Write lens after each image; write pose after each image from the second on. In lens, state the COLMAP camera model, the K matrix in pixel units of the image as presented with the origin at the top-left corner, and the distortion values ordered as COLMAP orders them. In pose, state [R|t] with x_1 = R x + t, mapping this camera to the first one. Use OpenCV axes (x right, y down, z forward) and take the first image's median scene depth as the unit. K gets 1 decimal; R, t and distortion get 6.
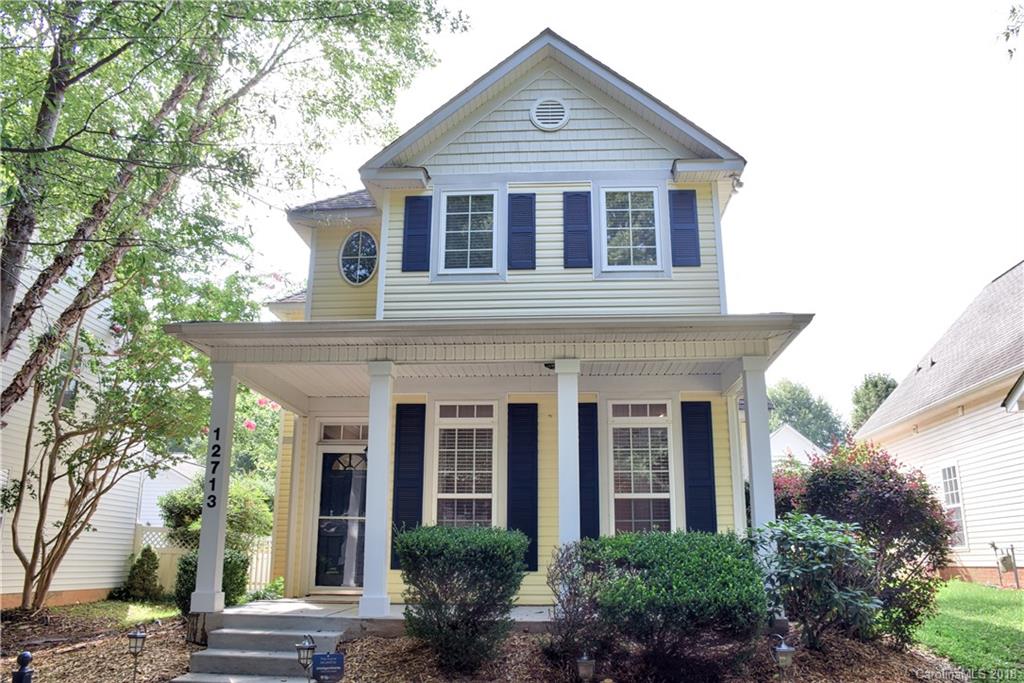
lens RADIAL K [[778.7, 0, 513.8], [0, 778.7, 357.8], [0, 0, 1]] dist [-0.139325, 0.089973]
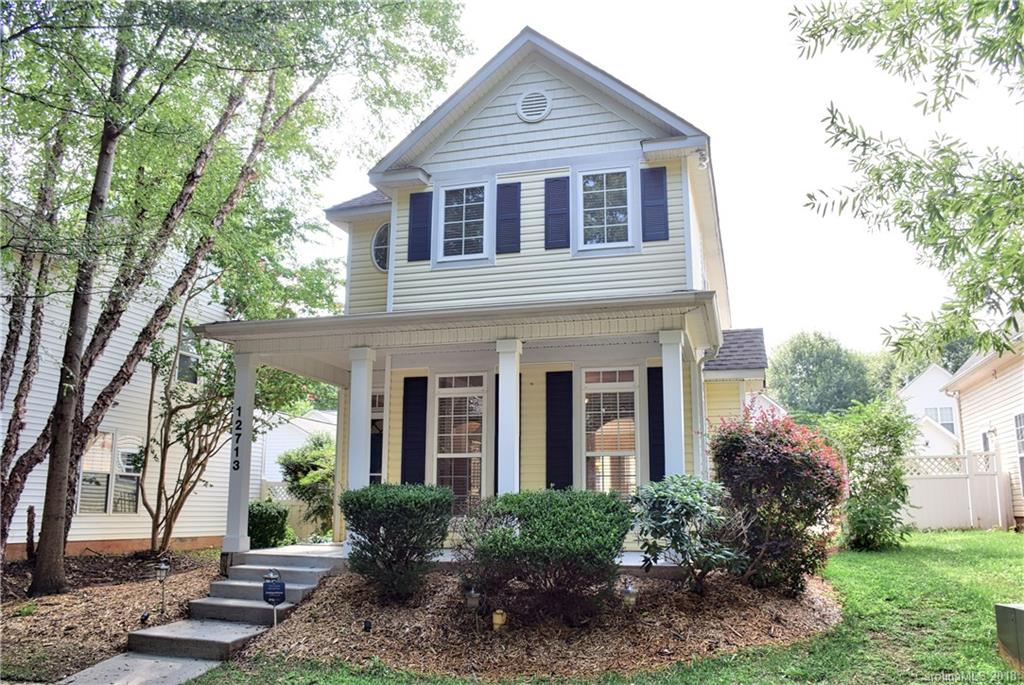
lens RADIAL K [[778.7, 0, 513.8], [0, 778.7, 358.8], [0, 0, 1]] dist [-0.139325, 0.089973]
pose [[0.978503, -0.038122, -0.202680, 0.232410], [0.051906, 0.996654, 0.063133, -0.031663], [0.199596, -0.072296, 0.977208, -0.096800]]
